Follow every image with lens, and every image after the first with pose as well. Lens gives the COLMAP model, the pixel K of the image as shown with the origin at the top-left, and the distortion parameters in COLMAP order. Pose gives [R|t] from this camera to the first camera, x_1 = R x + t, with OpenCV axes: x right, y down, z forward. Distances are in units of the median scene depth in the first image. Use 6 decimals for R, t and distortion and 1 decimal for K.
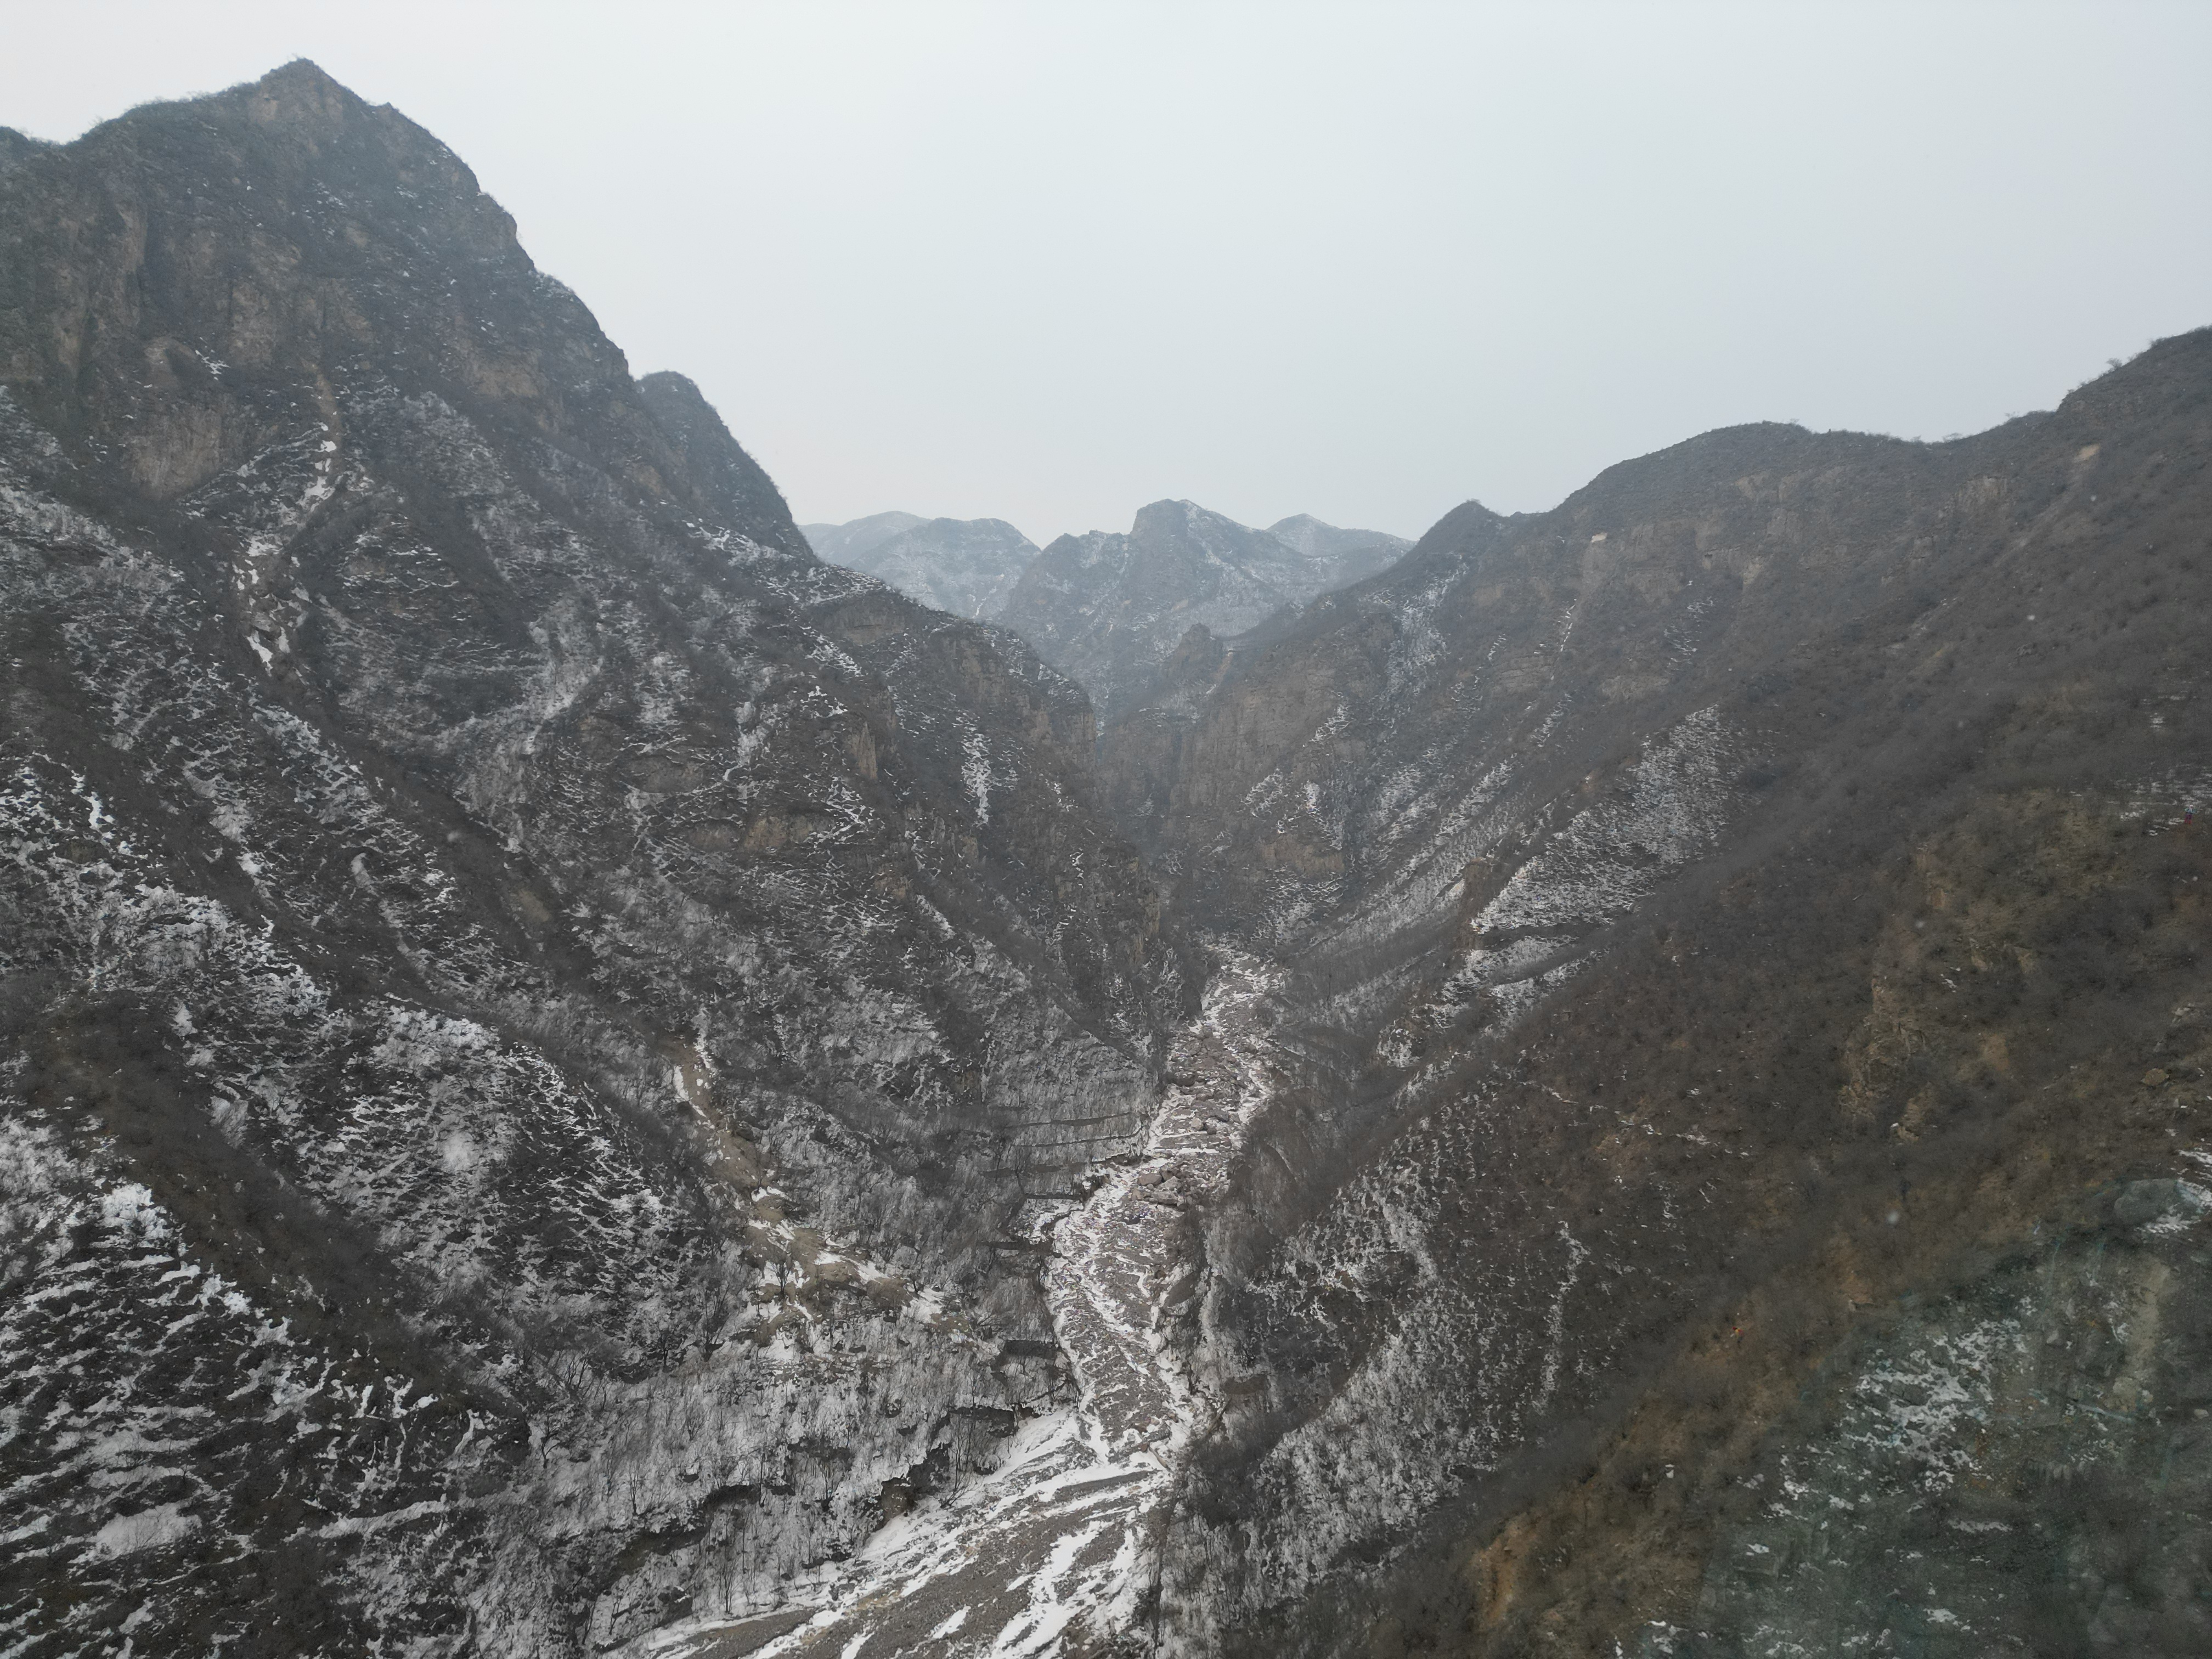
lens RADIAL K [[1529.1, 0, 1109.9], [0, 1529.1, 820.6], [0, 0, 1]] dist [0.085124, -0.079067]
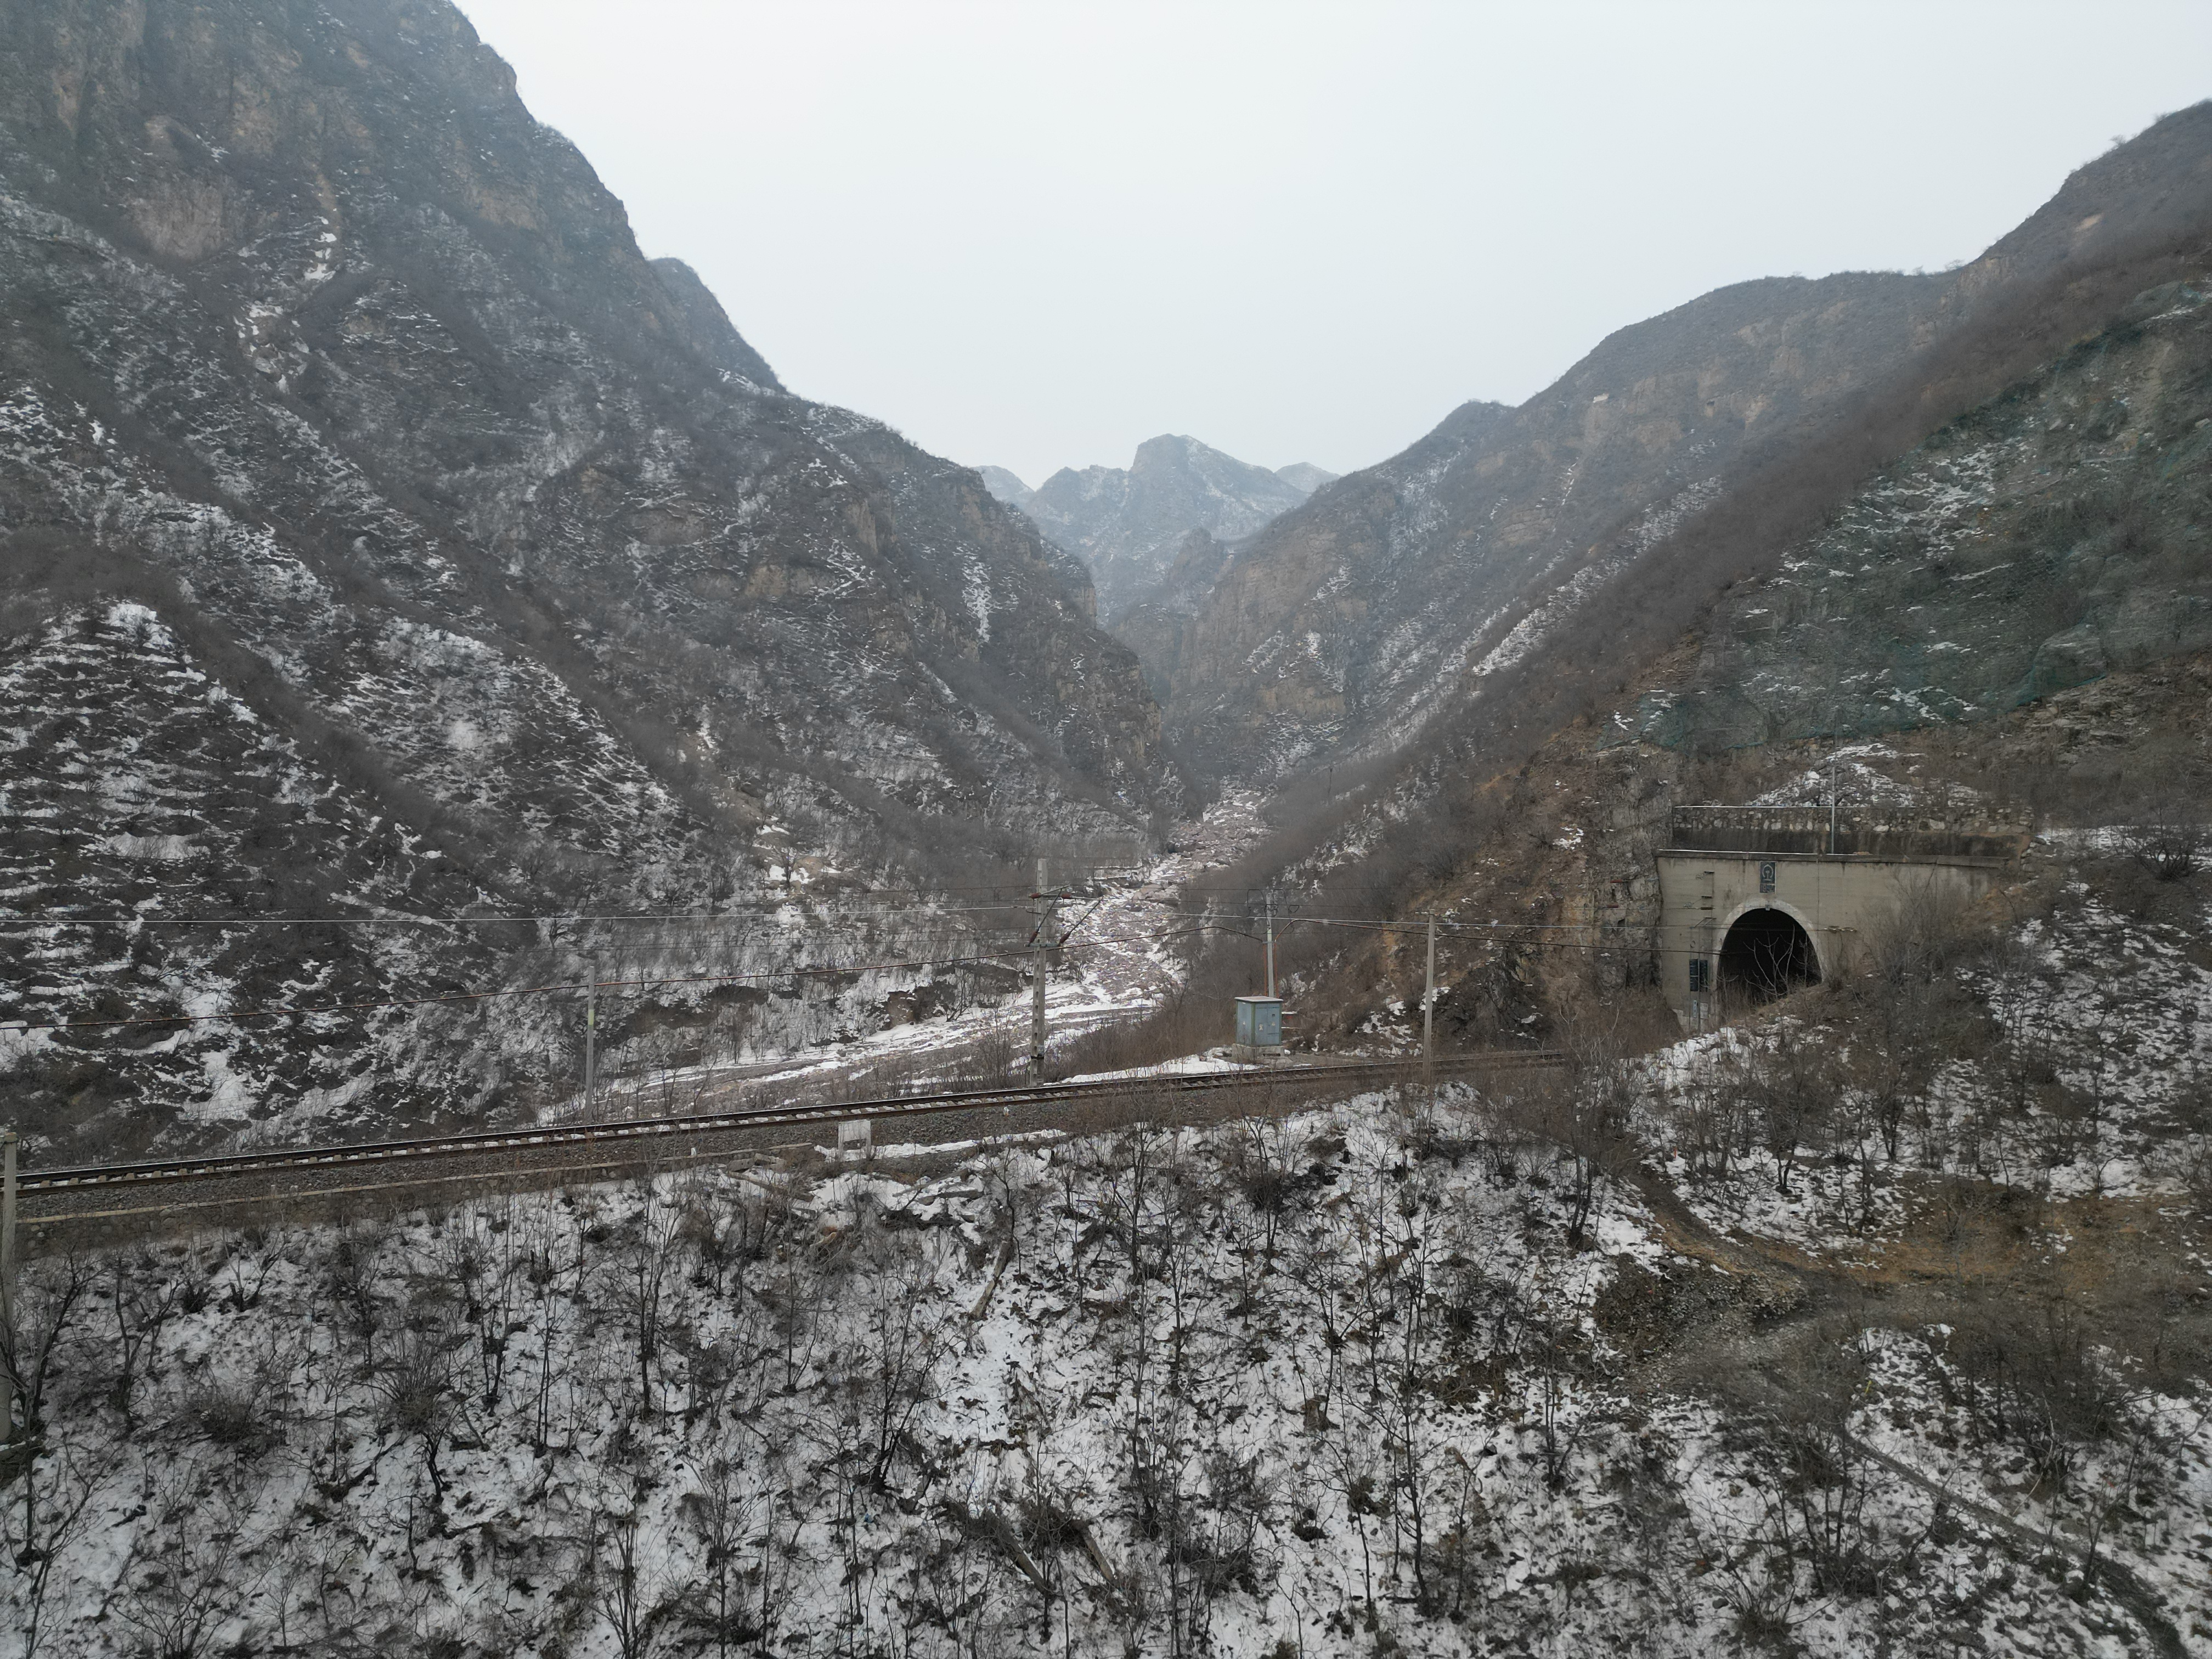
lens RADIAL K [[1529.1, 0, 1110.9], [0, 1529.1, 827.4], [0, 0, 1]] dist [0.085124, -0.079067]
pose [[0.999999, 0.000966, 0.000742, -0.001099], [-0.000967, 0.999999, 0.000577, 0.171695], [-0.000741, -0.000577, 1.000000, -0.000714]]
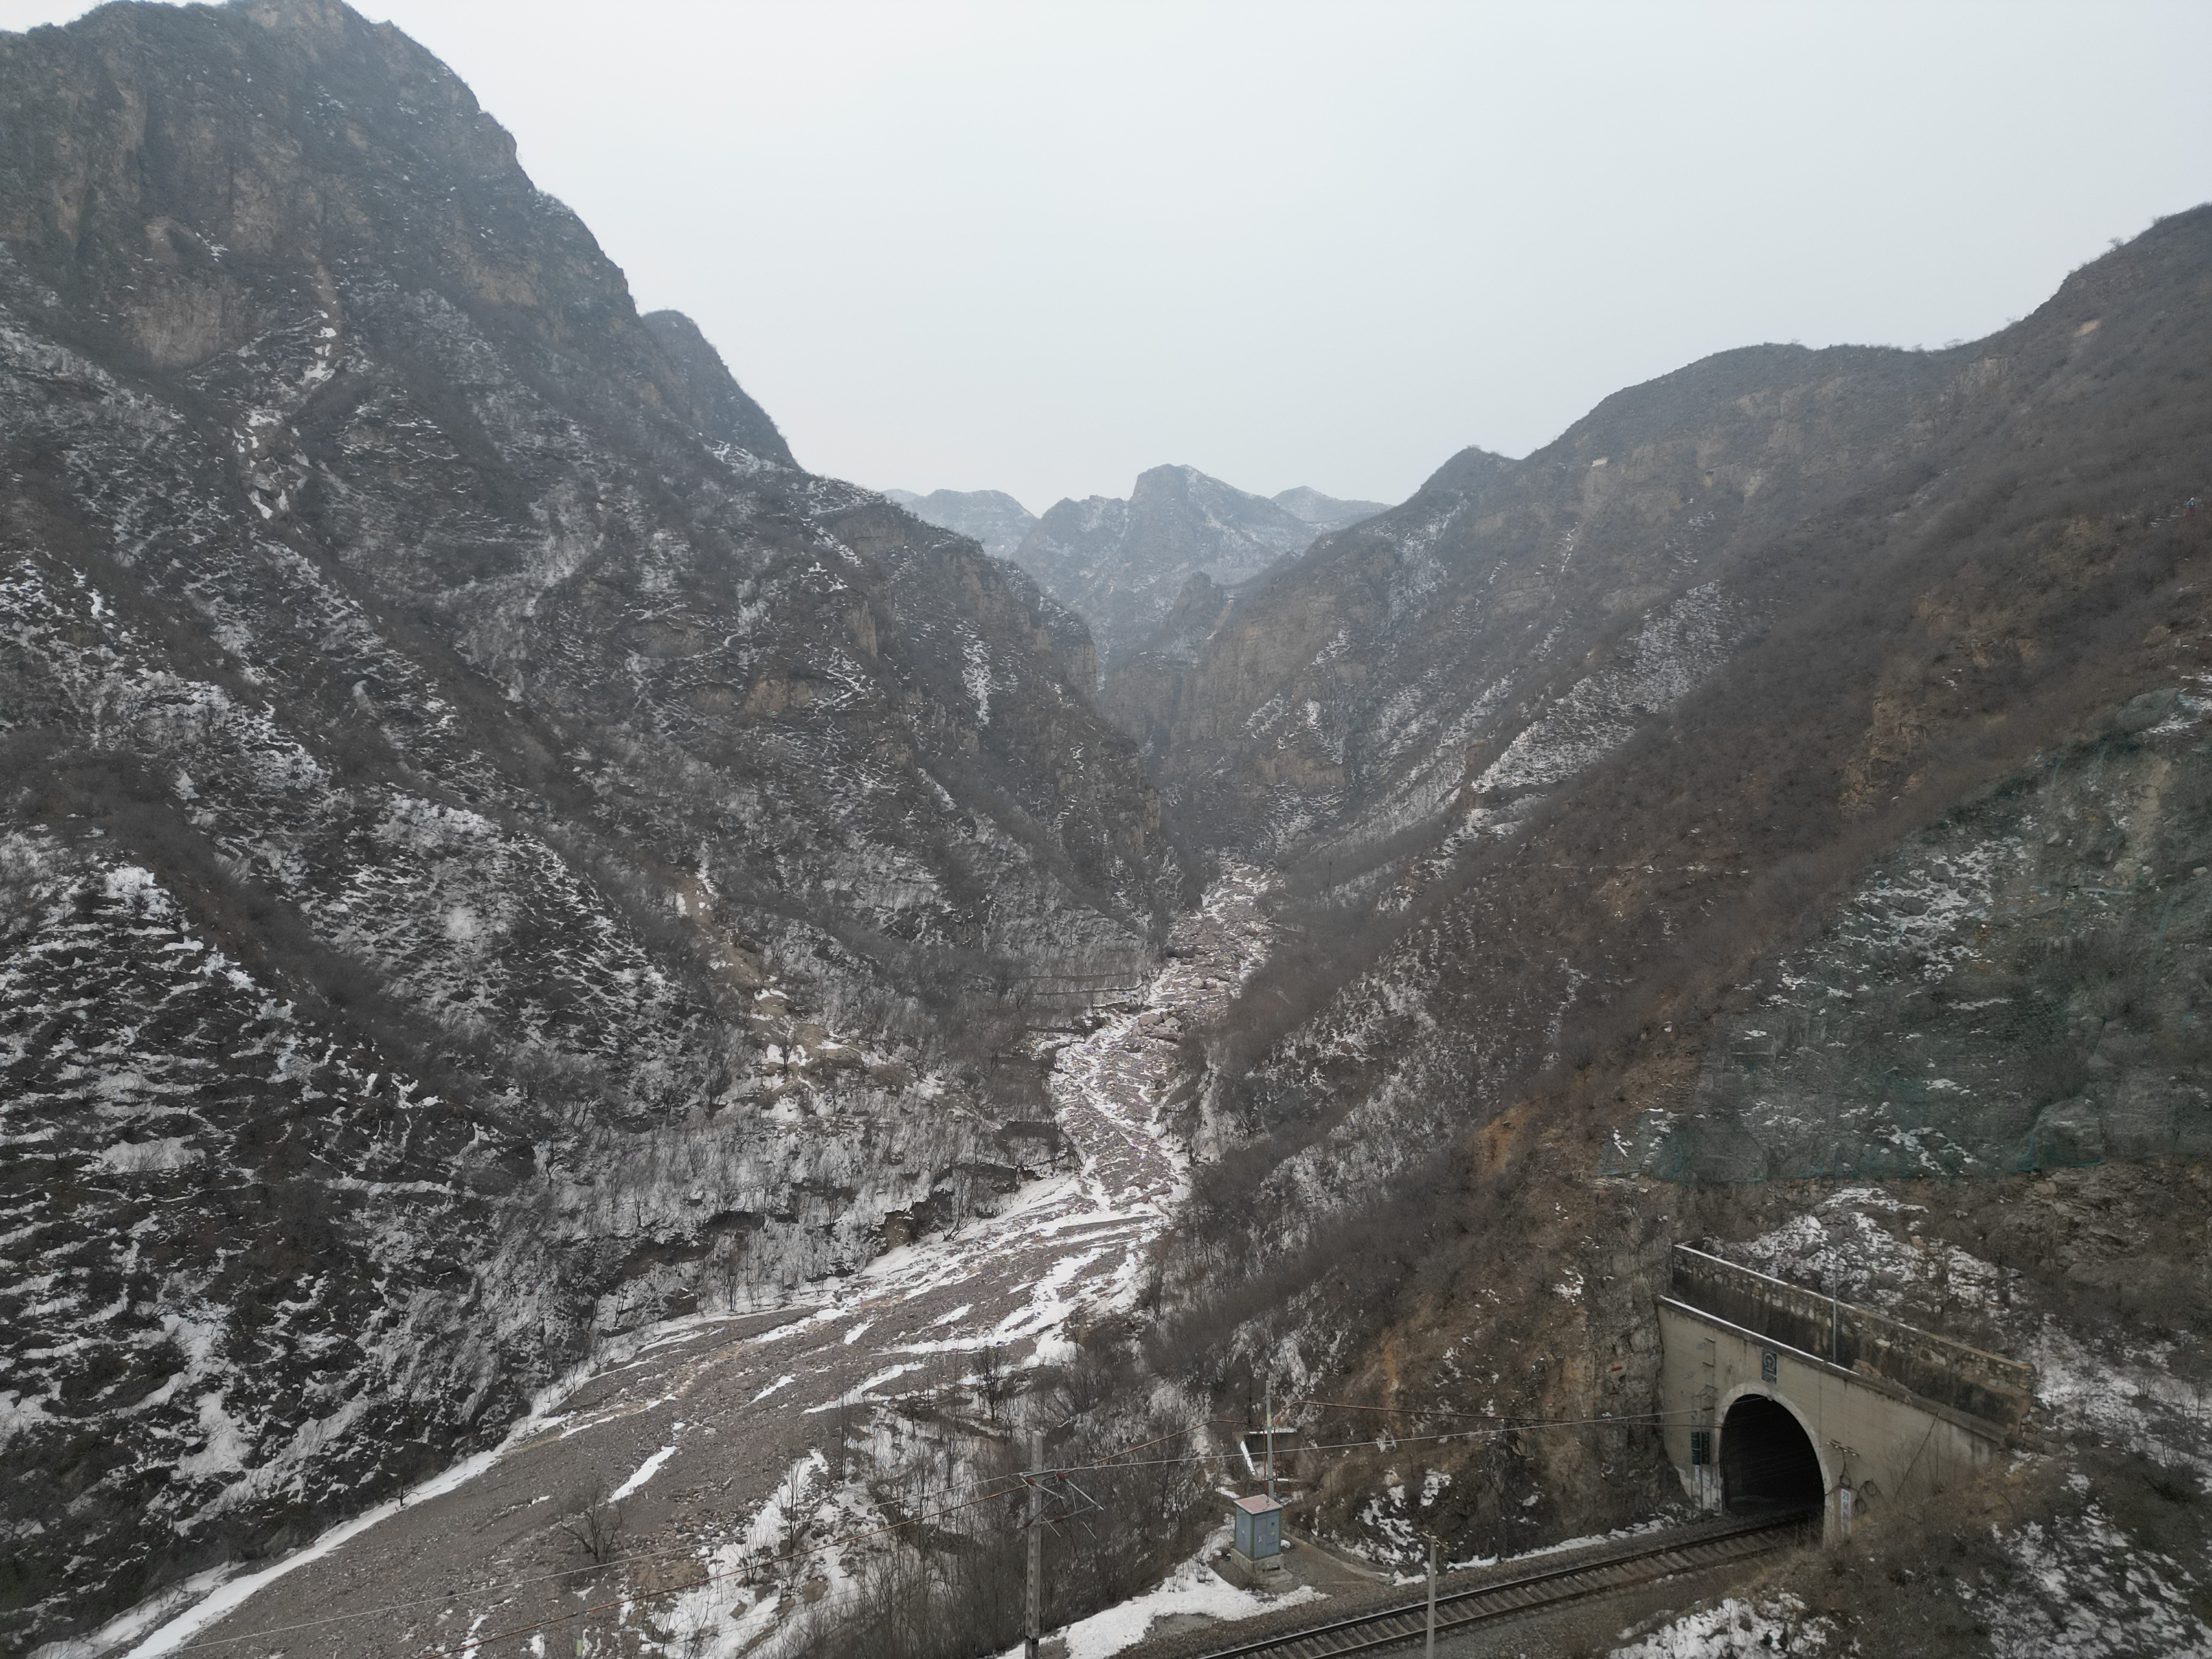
lens RADIAL K [[1529.1, 0, 1110.4], [0, 1529.1, 823.8], [0, 0, 1]] dist [0.085124, -0.079067]
pose [[1.000000, 0.000727, 0.000392, -0.000619], [-0.000727, 1.000000, -0.000343, 0.093944], [-0.000392, 0.000343, 1.000000, -0.000190]]
